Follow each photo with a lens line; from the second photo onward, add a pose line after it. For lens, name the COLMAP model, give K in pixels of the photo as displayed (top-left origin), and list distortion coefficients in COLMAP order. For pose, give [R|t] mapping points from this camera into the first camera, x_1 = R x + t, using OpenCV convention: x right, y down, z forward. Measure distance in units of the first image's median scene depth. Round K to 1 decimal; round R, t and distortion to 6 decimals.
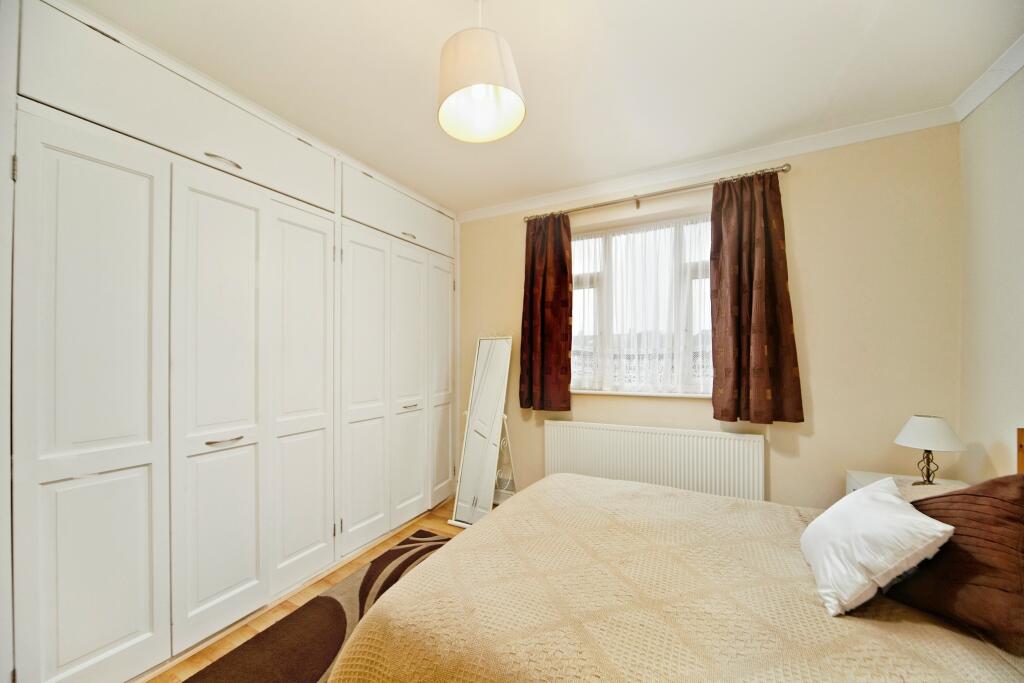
lens RADIAL K [[366.4, 0, 508.4], [0, 366.4, 354.3], [0, 0, 1]] dist [-0.013463, 0.001055]
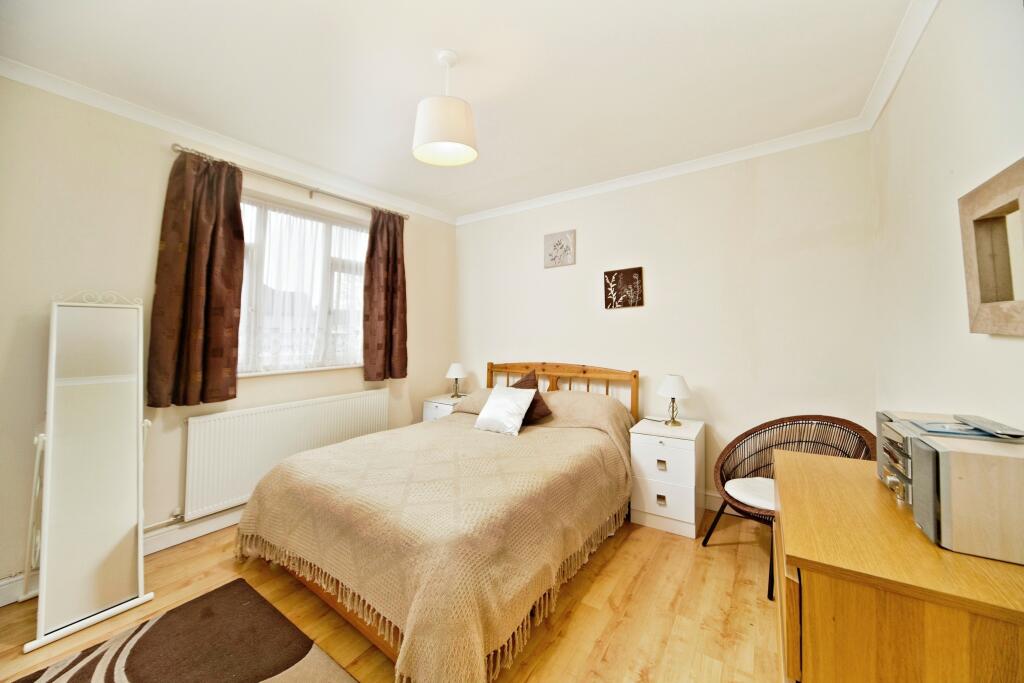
lens RADIAL K [[366.4, 0, 508.0], [0, 366.4, 337.9], [0, 0, 1]] dist [-0.013463, 0.001055]
pose [[0.147387, -0.005897, 0.989061, -0.638617], [0.001411, 0.999982, 0.005752, 0.009272], [-0.989078, 0.000548, 0.147393, 0.265884]]
